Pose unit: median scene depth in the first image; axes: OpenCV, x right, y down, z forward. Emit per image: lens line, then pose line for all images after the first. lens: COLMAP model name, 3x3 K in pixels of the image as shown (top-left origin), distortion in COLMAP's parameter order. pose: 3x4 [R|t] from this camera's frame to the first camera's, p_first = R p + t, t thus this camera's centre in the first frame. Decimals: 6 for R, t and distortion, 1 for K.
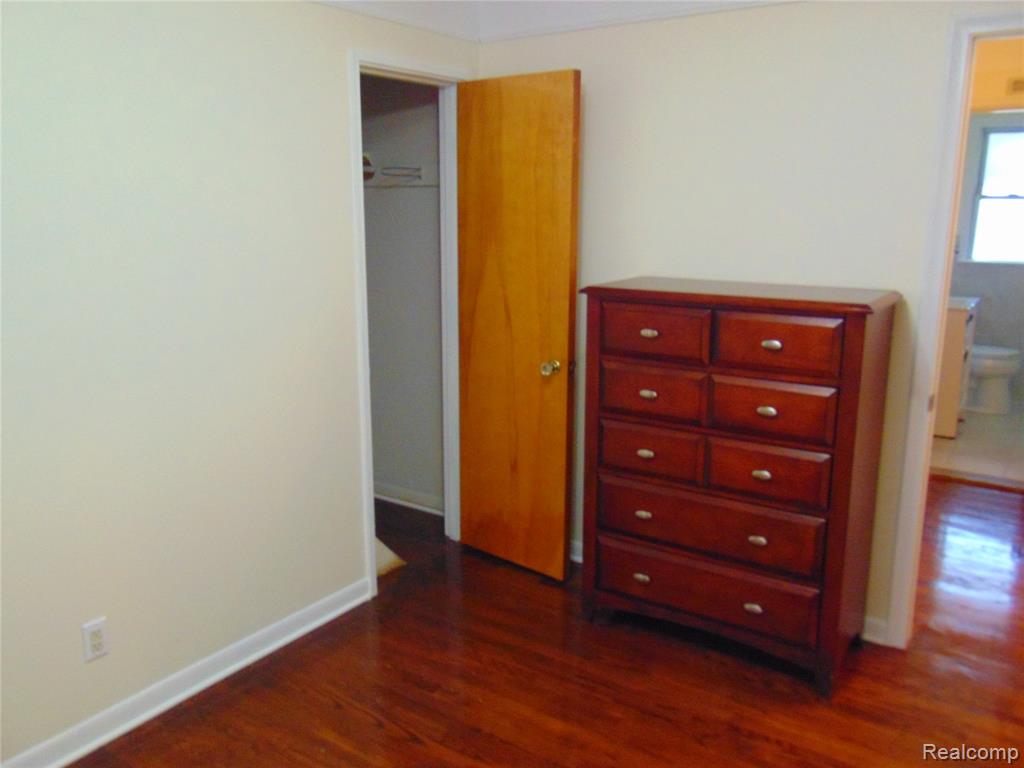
lens RADIAL K [[834.4, 0, 512.0], [0, 834.4, 386.3], [0, 0, 1]] dist [-0.025244, 0.059220]
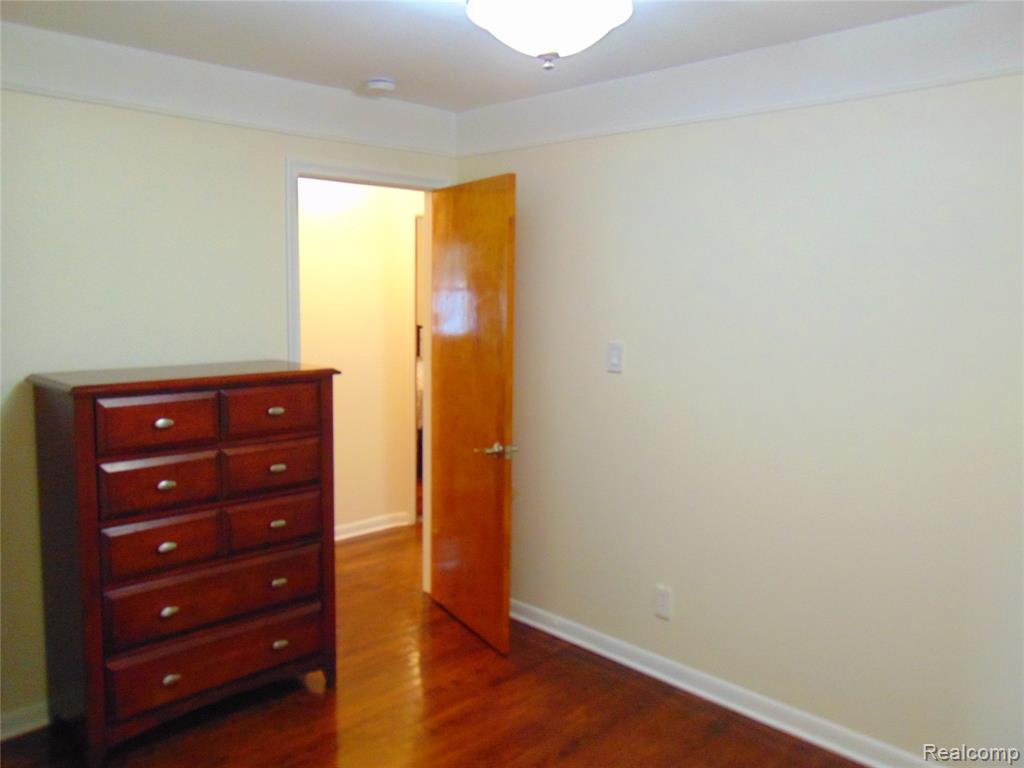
lens RADIAL K [[834.4, 0, 511.4], [0, 834.4, 381.6], [0, 0, 1]] dist [-0.025244, 0.059220]
pose [[0.220172, -0.111056, 0.969119, -0.699891], [0.207591, 0.976074, 0.064691, -0.090644], [-0.953116, 0.186937, 0.237959, 0.366761]]
